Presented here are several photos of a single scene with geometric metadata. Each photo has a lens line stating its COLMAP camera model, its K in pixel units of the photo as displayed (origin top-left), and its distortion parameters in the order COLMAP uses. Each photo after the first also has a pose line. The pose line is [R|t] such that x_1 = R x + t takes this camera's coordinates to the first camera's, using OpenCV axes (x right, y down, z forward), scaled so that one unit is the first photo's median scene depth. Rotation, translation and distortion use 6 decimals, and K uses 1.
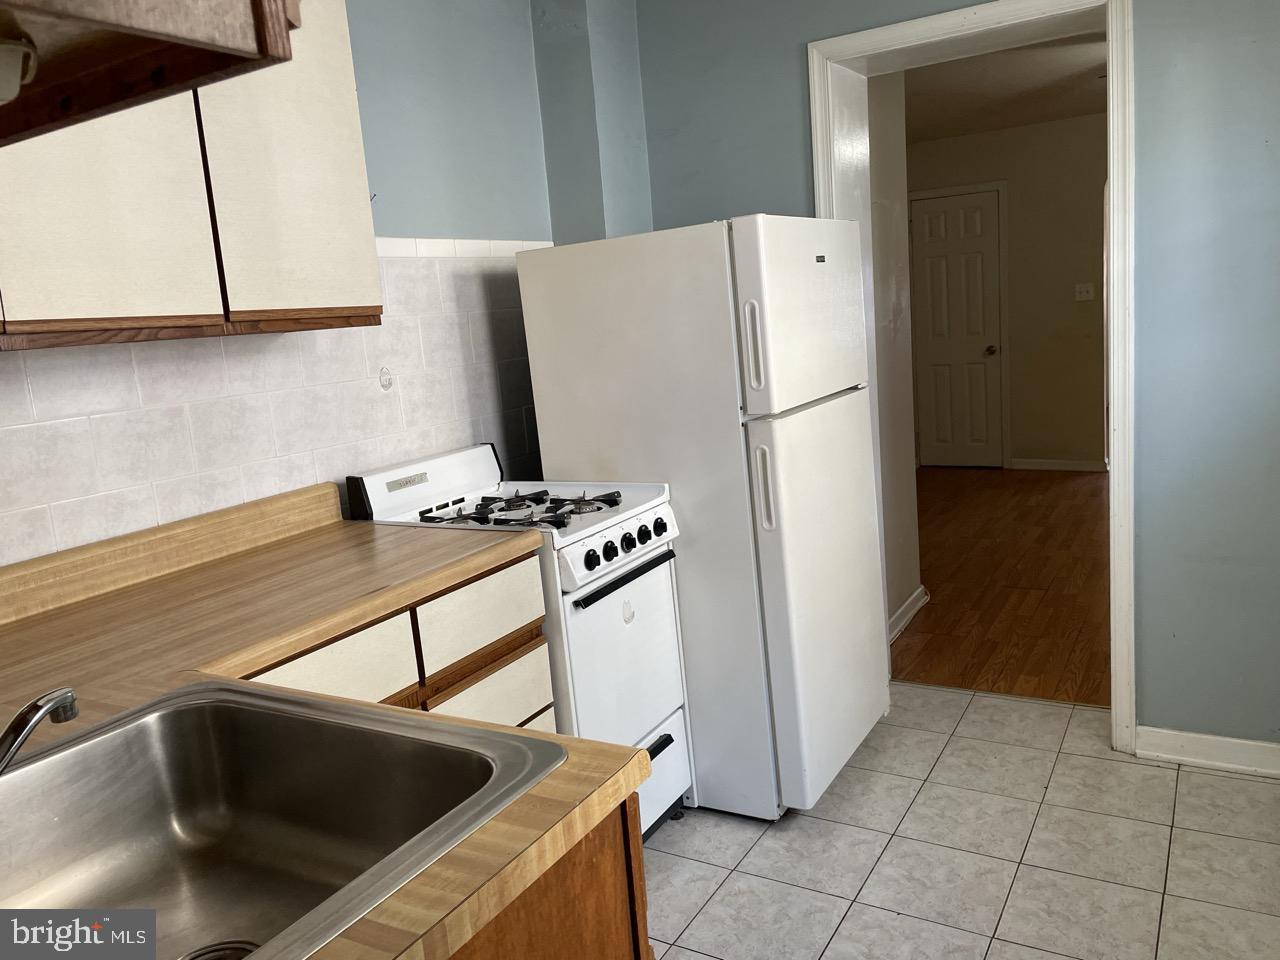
lens RADIAL K [[957.9, 0, 640.0], [0, 957.9, 480.0], [0, 0, 1]] dist [0.098152, -0.174793]
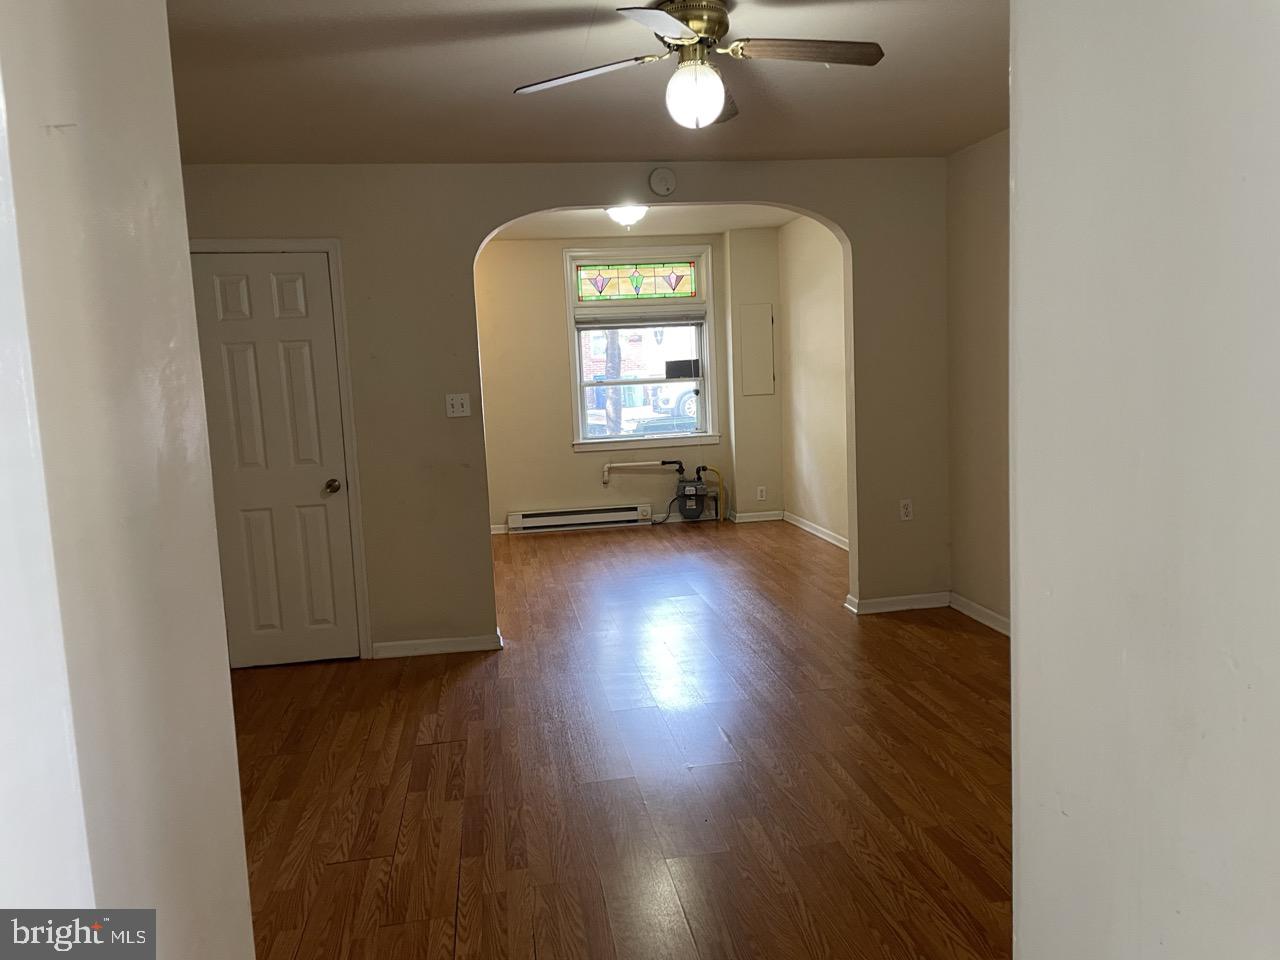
lens RADIAL K [[957.9, 0, 640.0], [0, 957.9, 480.0], [0, 0, 1]] dist [0.098152, -0.174793]
pose [[0.765858, -0.023496, 0.642580, 0.097541], [0.087183, 0.993898, -0.067567, -0.075129], [-0.637071, 0.107769, 0.763234, 0.358760]]
